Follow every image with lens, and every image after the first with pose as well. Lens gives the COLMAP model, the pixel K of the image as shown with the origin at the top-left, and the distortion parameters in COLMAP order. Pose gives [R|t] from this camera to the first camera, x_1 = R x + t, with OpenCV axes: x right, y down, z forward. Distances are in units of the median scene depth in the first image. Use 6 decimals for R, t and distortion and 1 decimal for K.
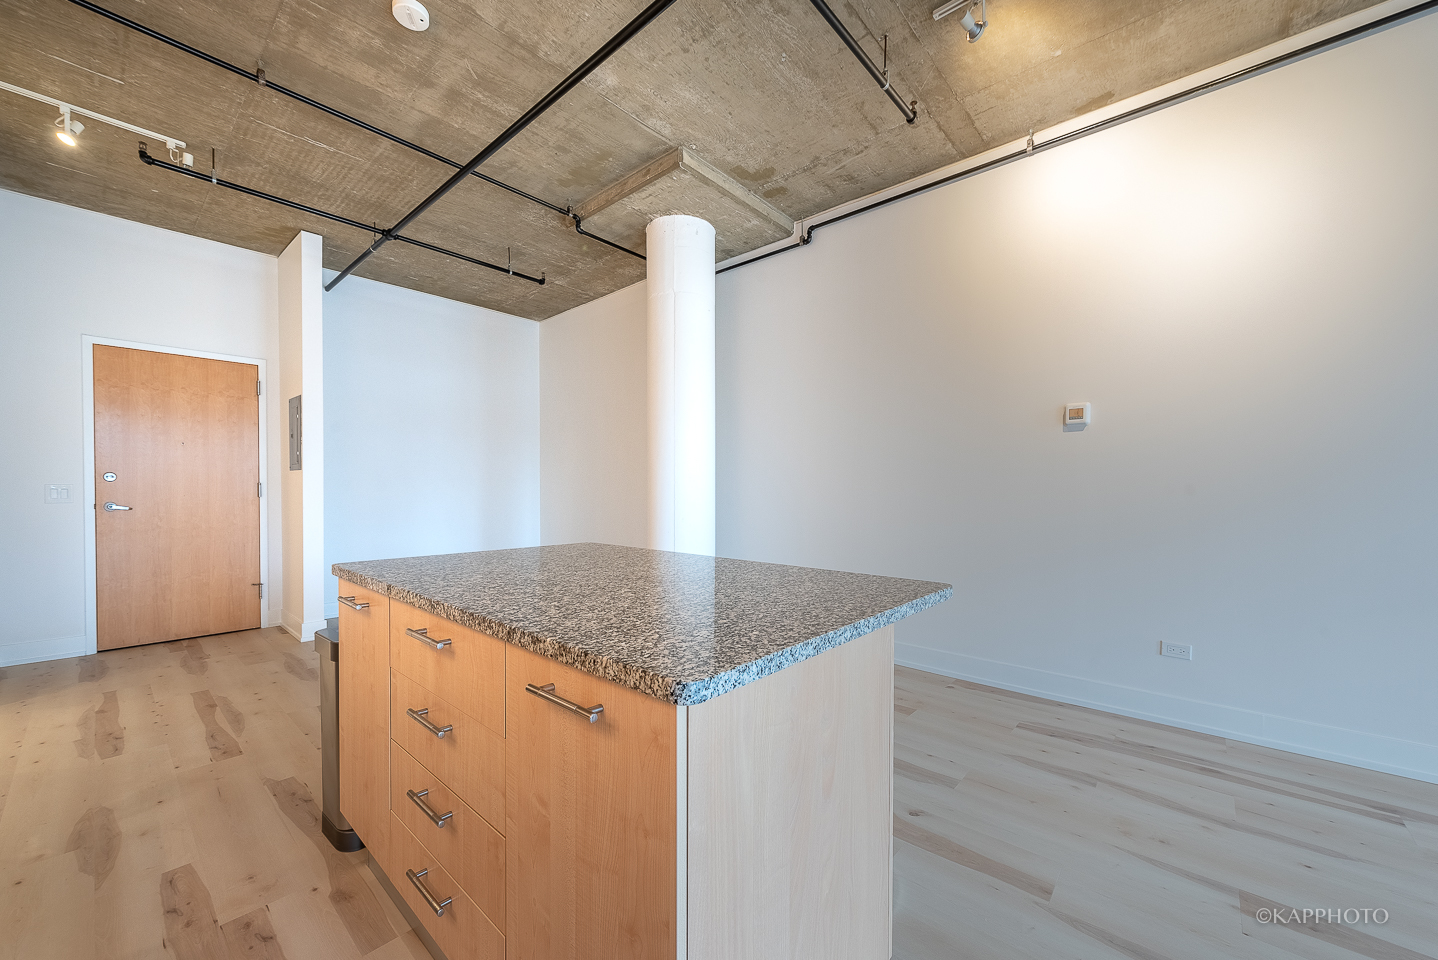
lens RADIAL K [[556.3, 0, 709.0], [0, 556.3, 481.9], [0, 0, 1]] dist [-0.000074, -0.000270]
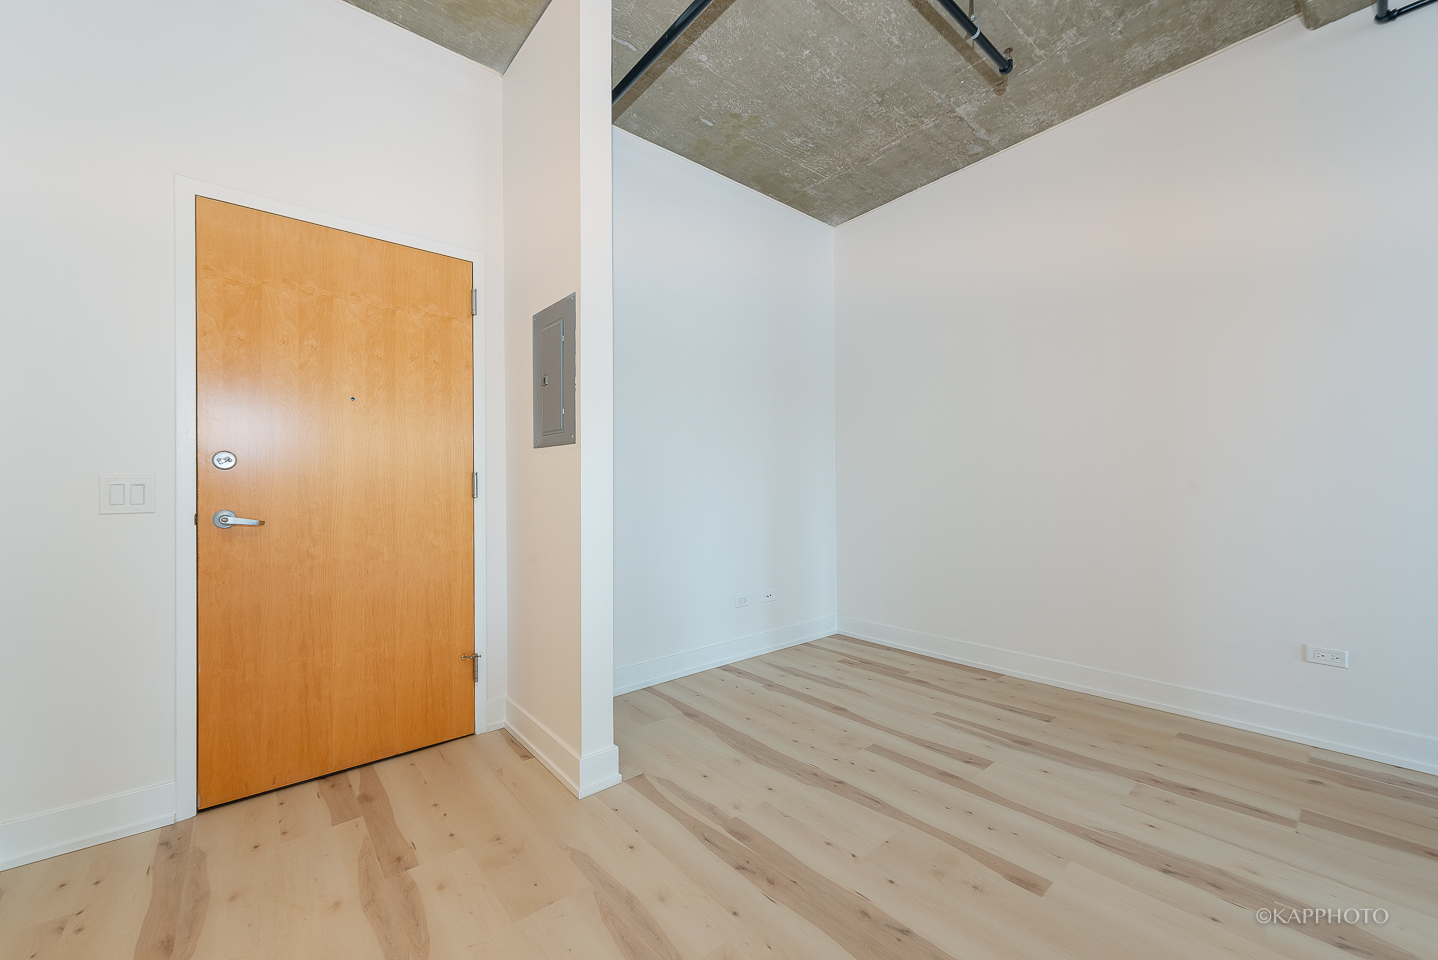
lens RADIAL K [[565.2, 0, 746.2], [0, 565.2, 468.7], [0, 0, 1]] dist [0.002437, -0.000046]
pose [[0.994180, -0.008375, -0.107402, -0.520791], [0.006513, 0.999823, -0.017675, 0.010591], [0.107531, 0.016872, 0.994059, 0.509888]]
